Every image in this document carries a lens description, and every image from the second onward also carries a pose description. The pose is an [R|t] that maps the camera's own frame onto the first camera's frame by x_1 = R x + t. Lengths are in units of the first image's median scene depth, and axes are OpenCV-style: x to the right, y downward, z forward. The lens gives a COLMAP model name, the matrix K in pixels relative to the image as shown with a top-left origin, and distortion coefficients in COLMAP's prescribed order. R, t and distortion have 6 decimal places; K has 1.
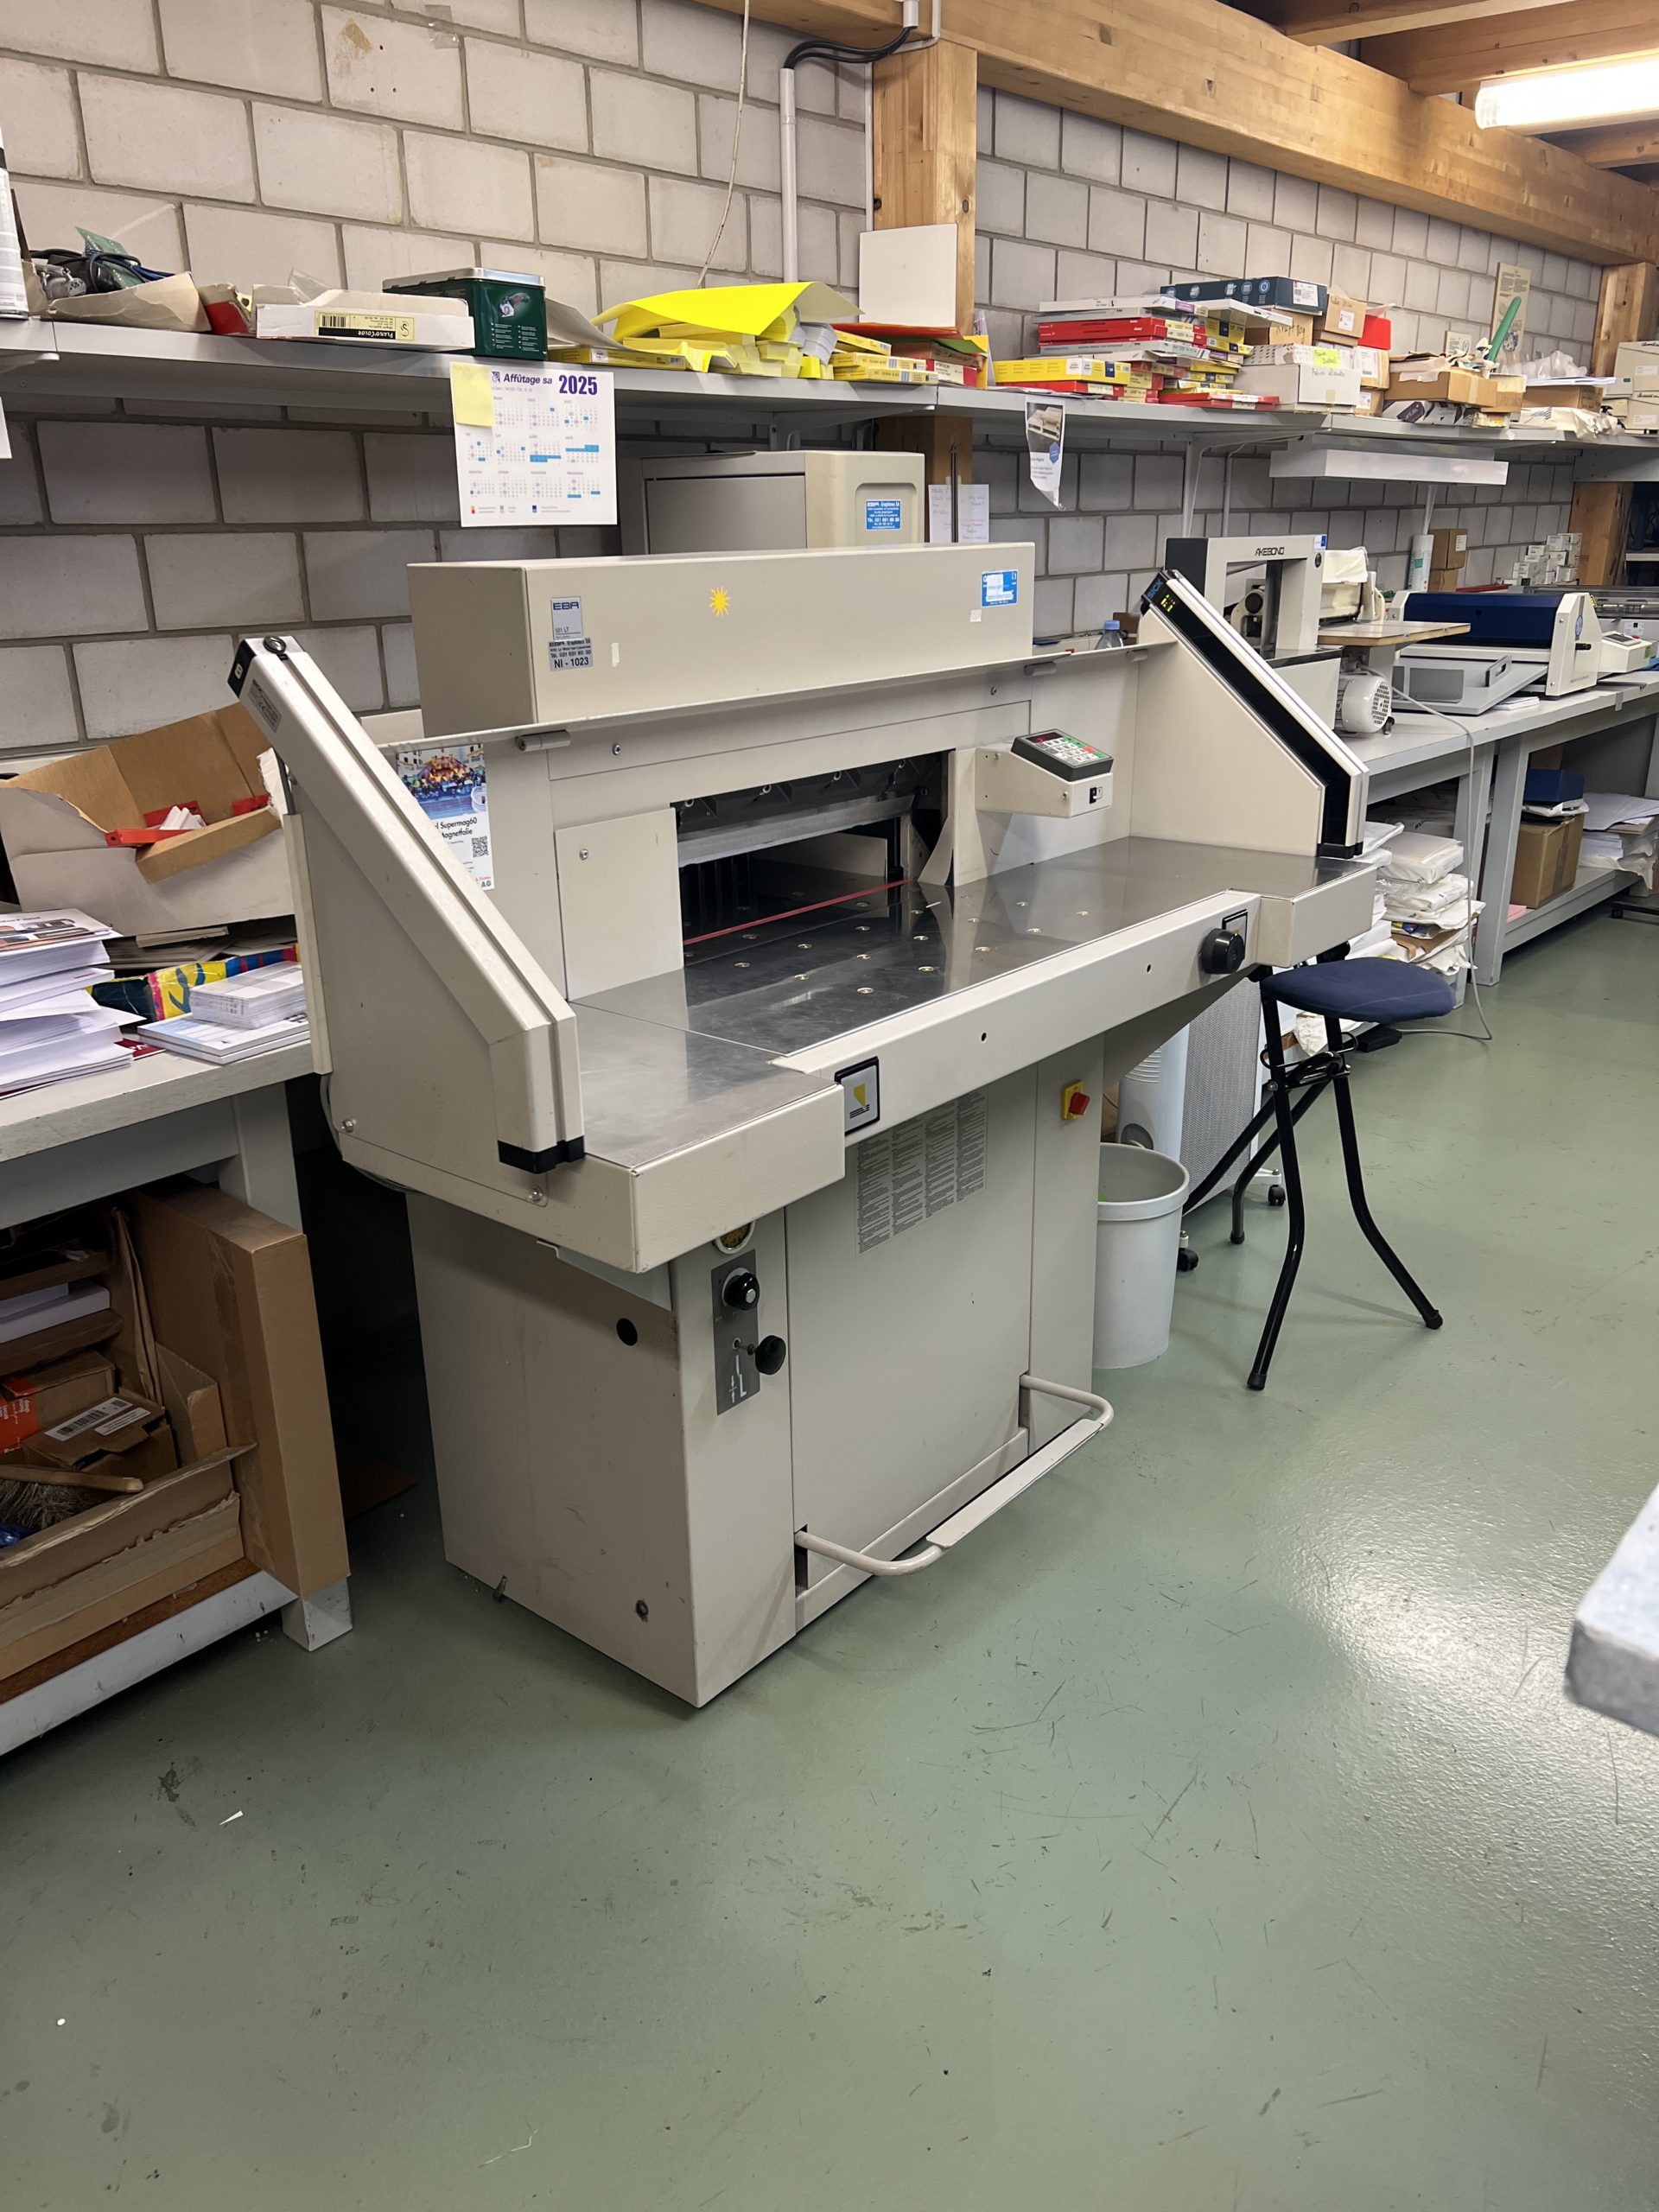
lens RADIAL K [[1666.9, 0, 839.4], [0, 1666.9, 1125.5], [0, 0, 1]] dist [0.049141, -0.059594]
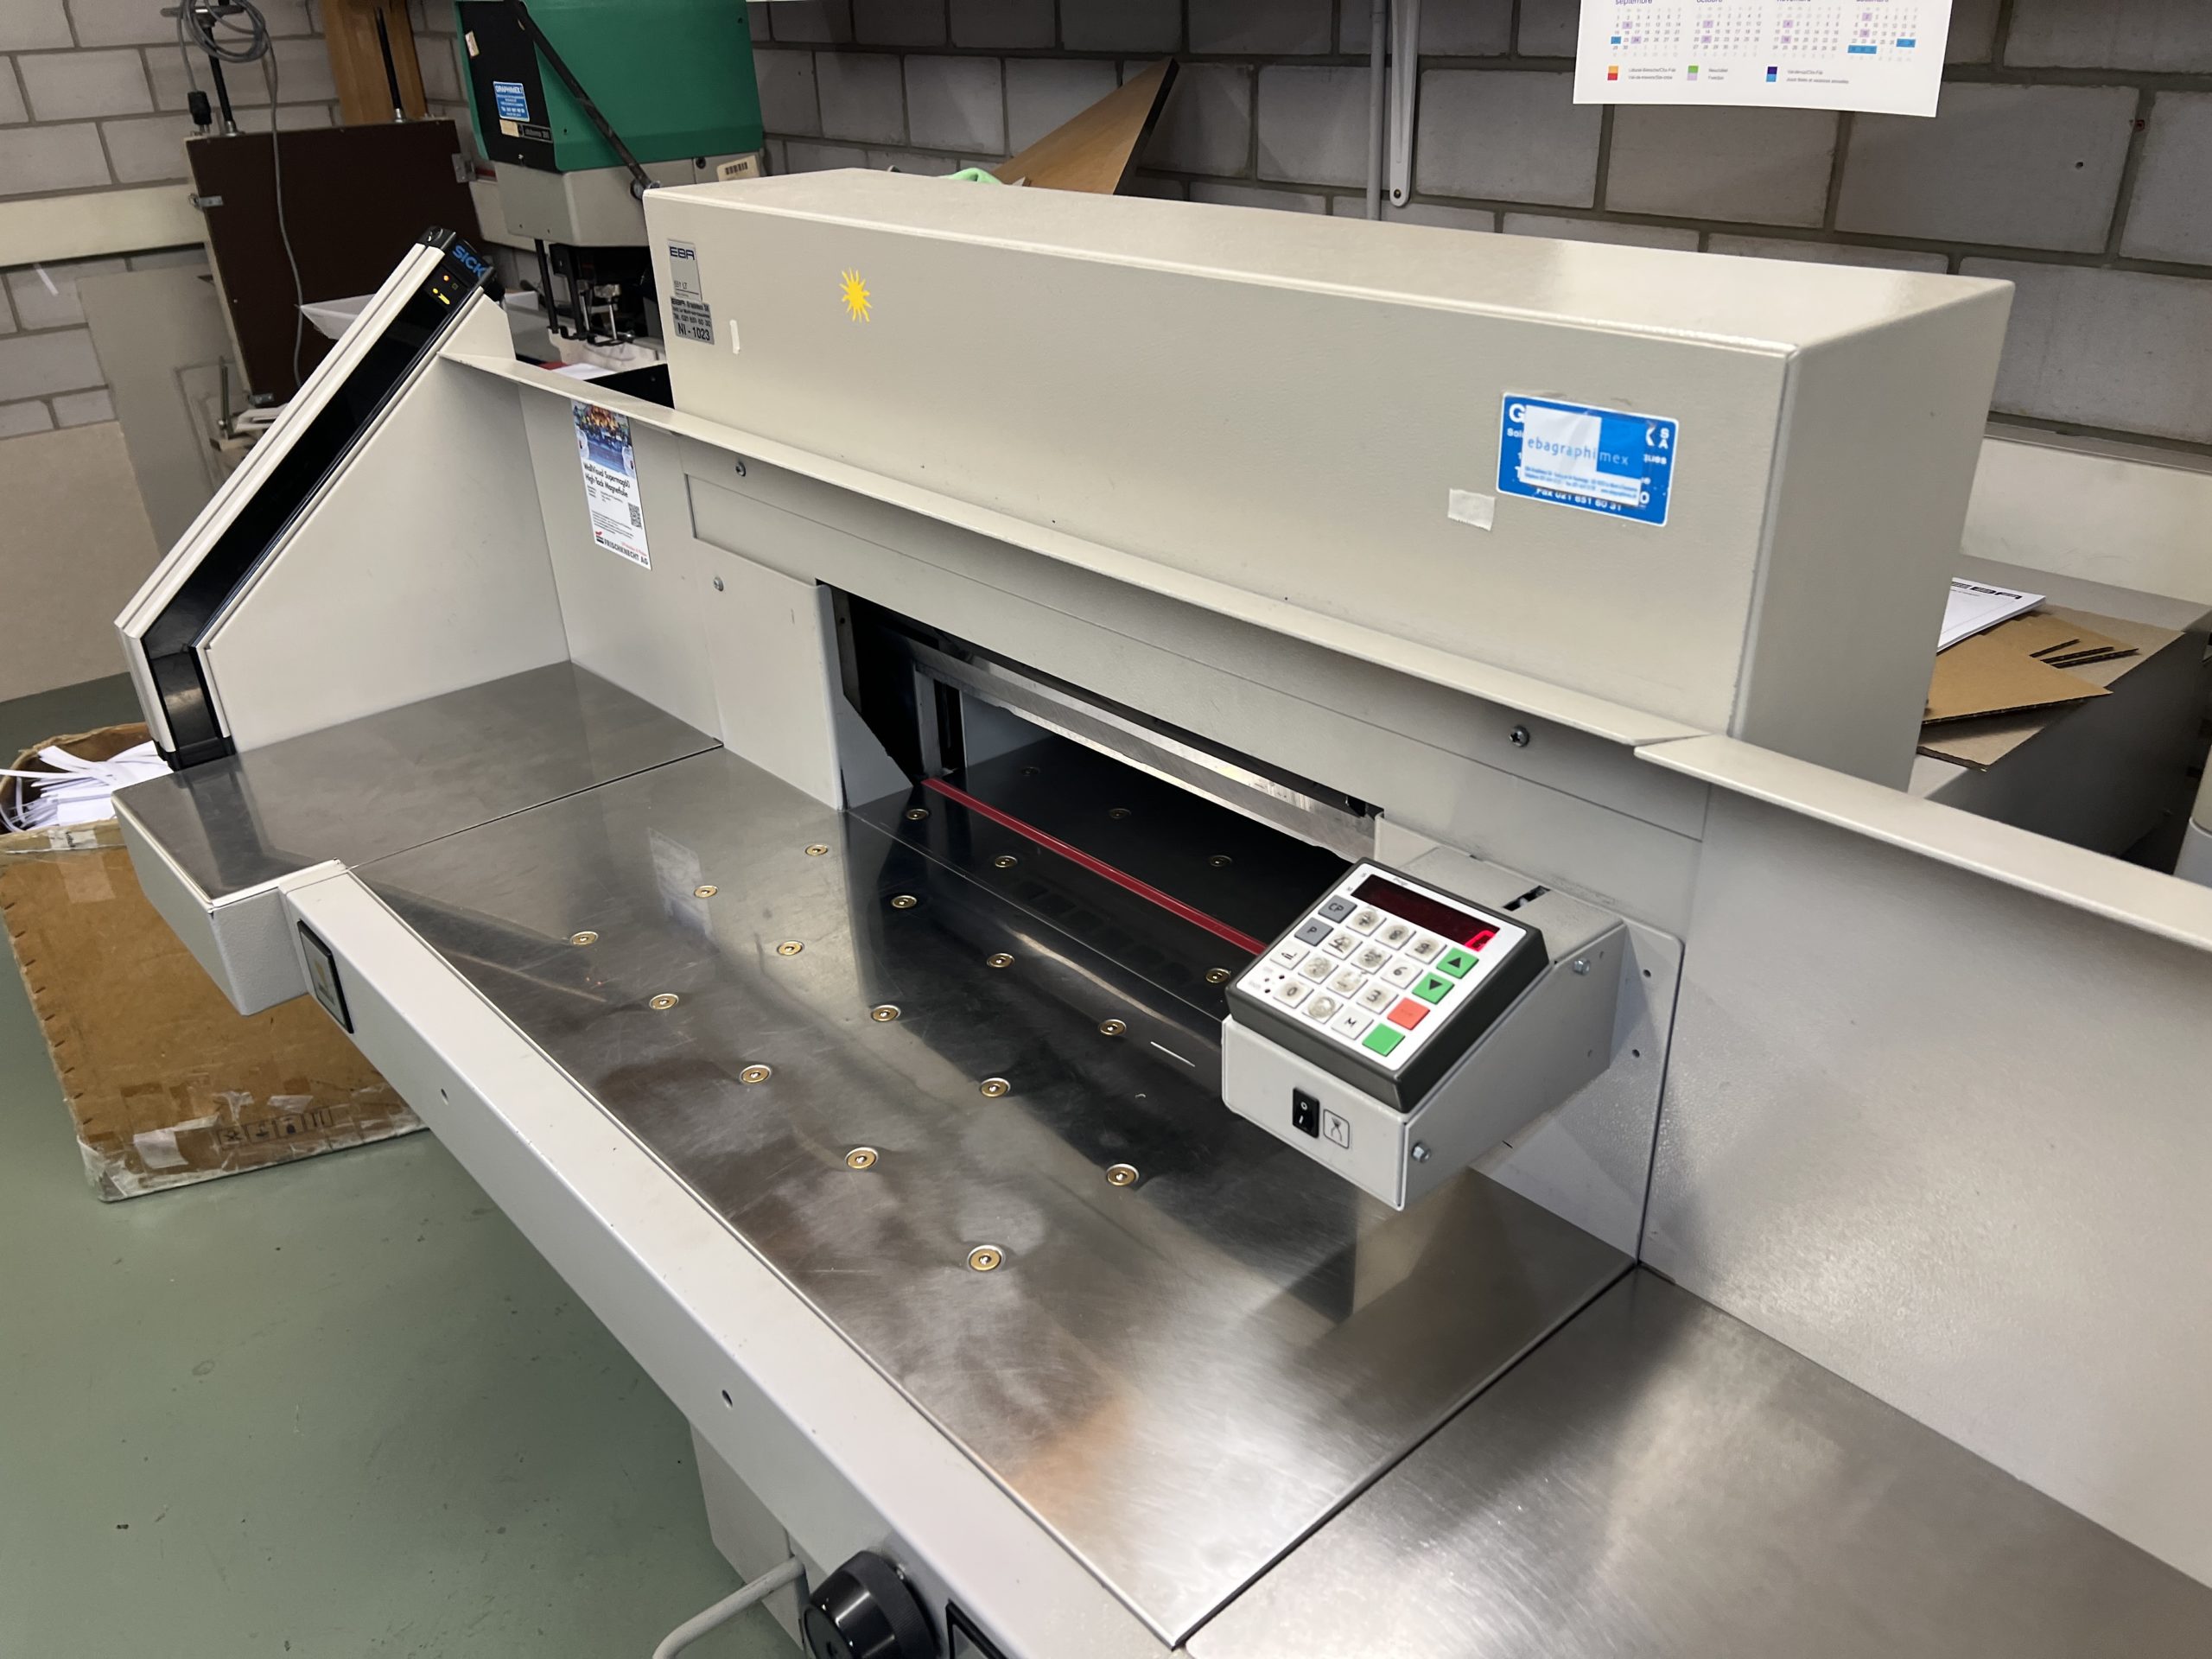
lens RADIAL K [[1666.9, 0, 1127.3], [0, 1666.9, 853.1], [0, 0, 1]] dist [0.049141, -0.059594]
pose [[-0.147671, 0.475214, -0.867390, 0.416573], [-0.313418, 0.809321, 0.496759, -0.390222], [0.938063, 0.345212, 0.029428, 0.937134]]
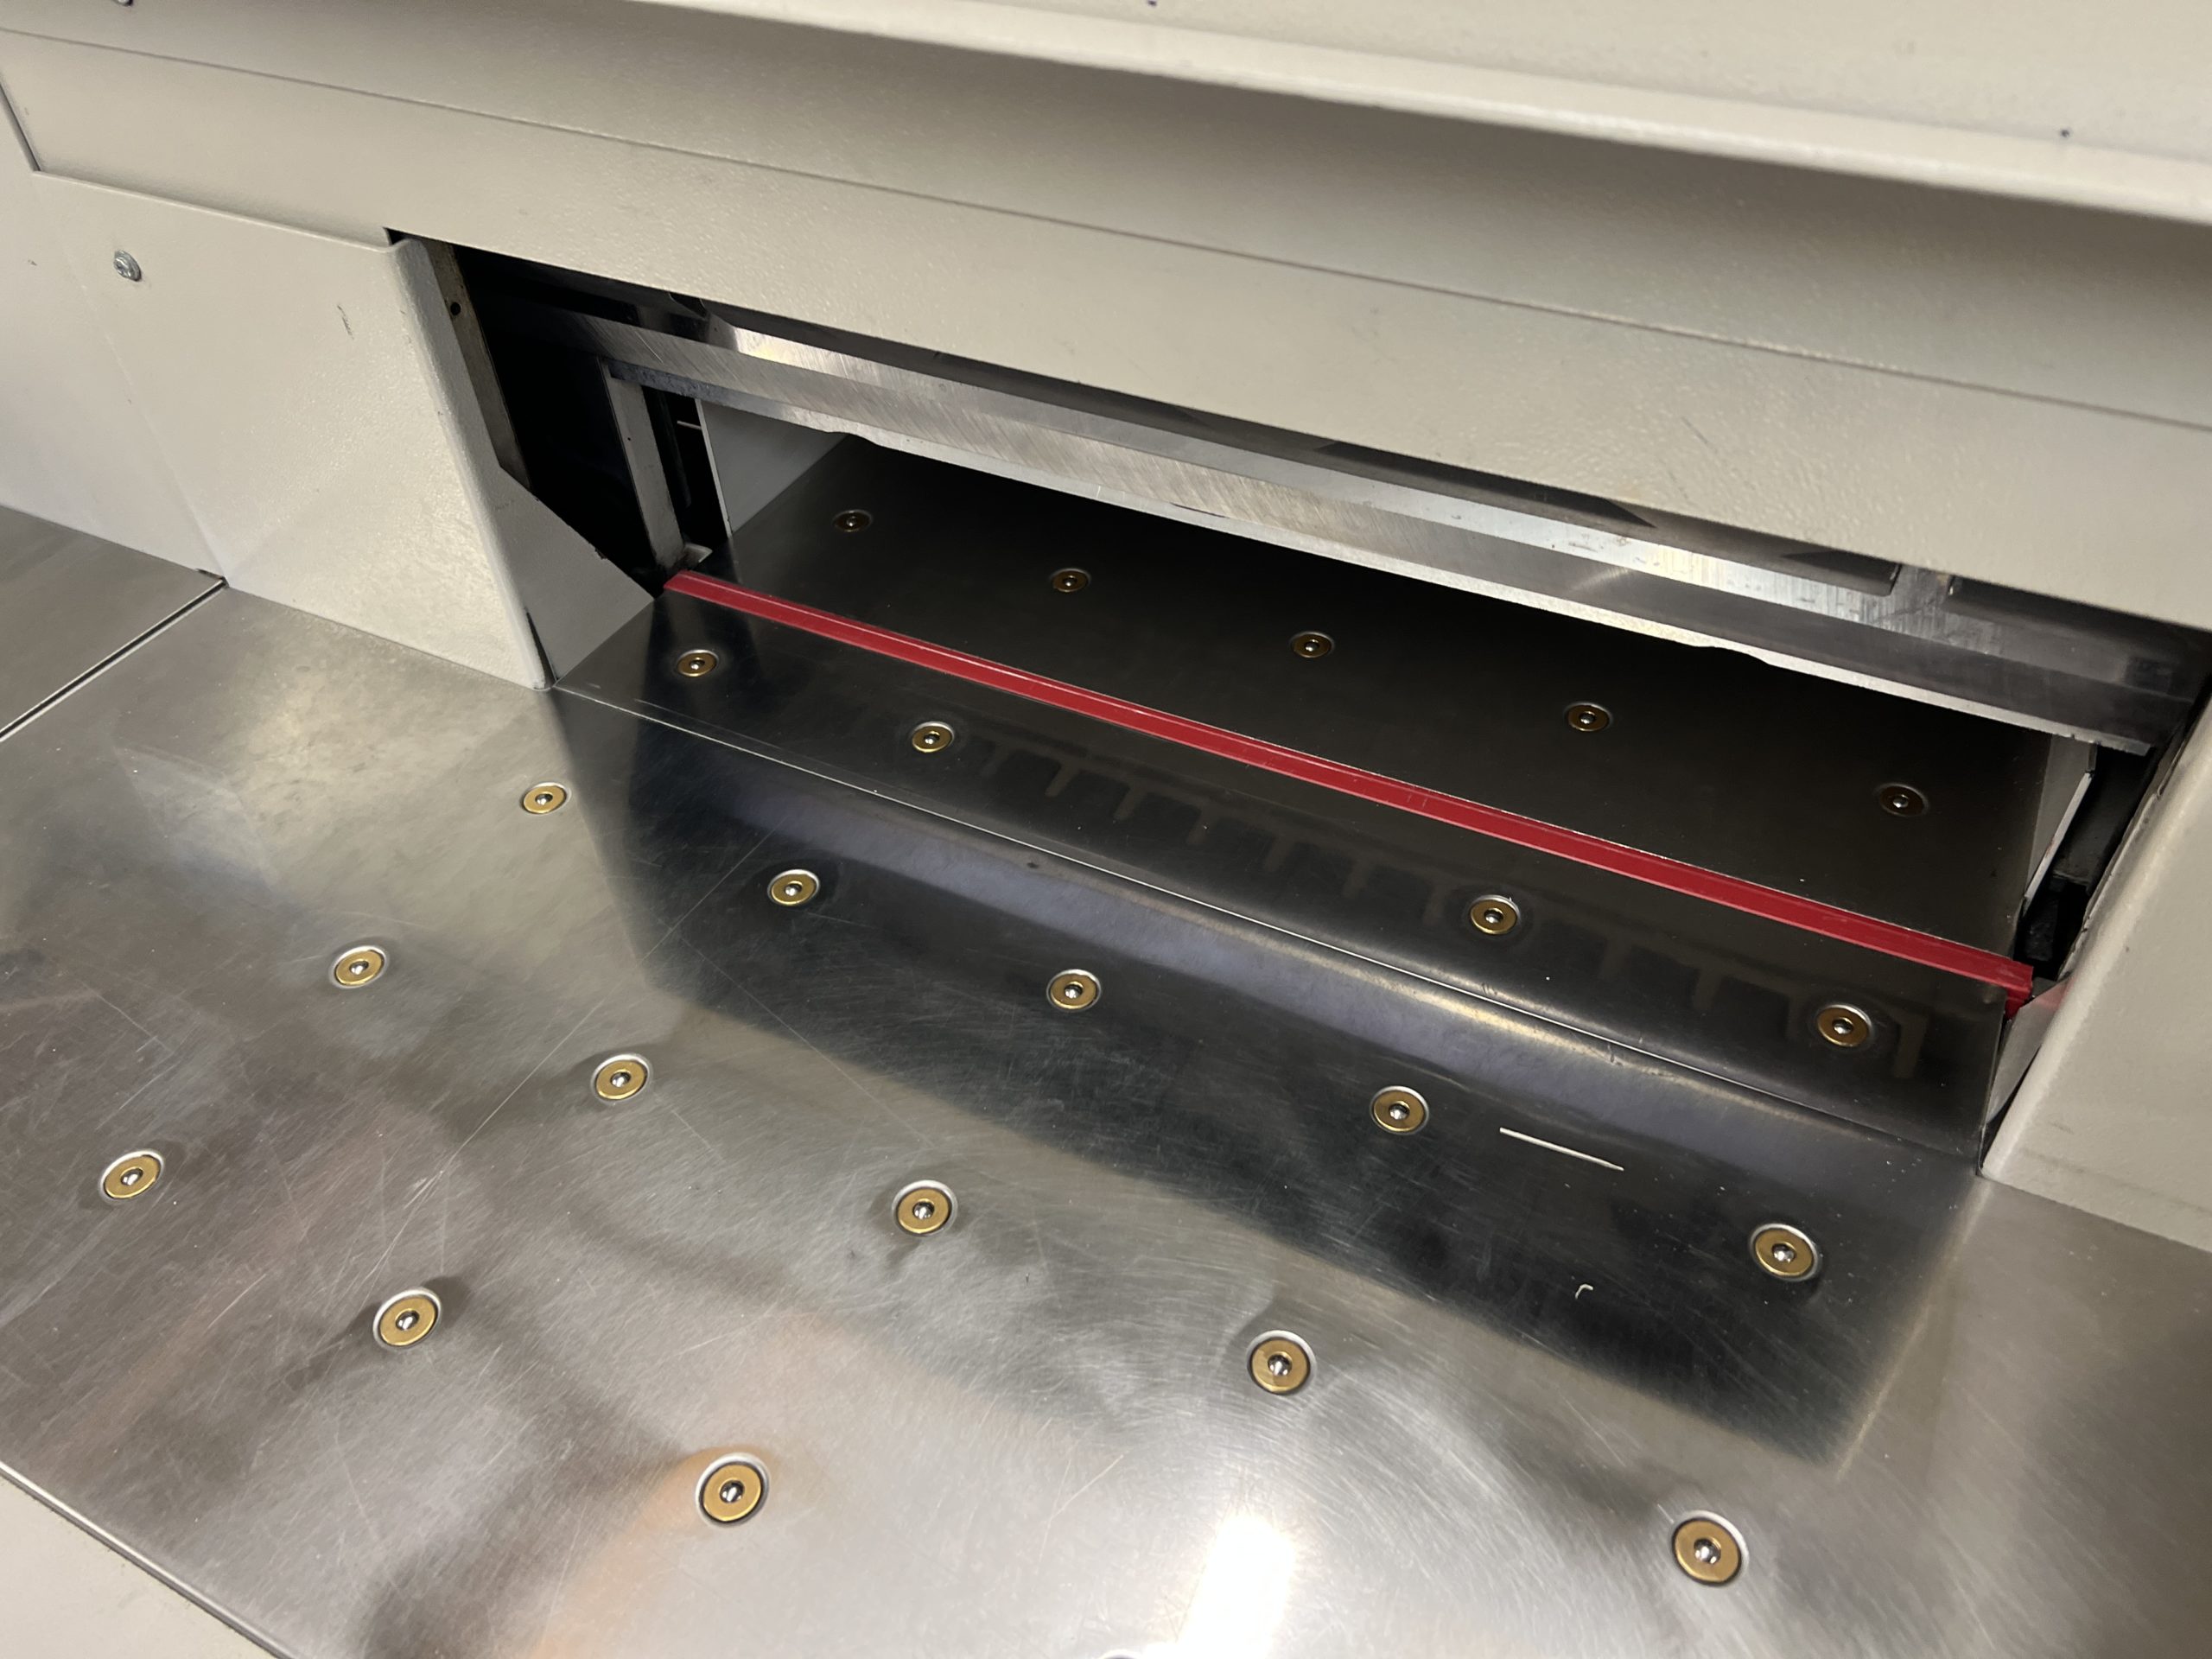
lens RADIAL K [[1666.9, 0, 1118.3], [0, 1666.9, 813.4], [0, 0, 1]] dist [0.049141, -0.059594]
pose [[0.216728, 0.671534, -0.708570, 0.168190], [-0.302282, 0.736312, 0.605368, -0.277016], [0.928253, 0.082988, 0.362573, 0.843917]]
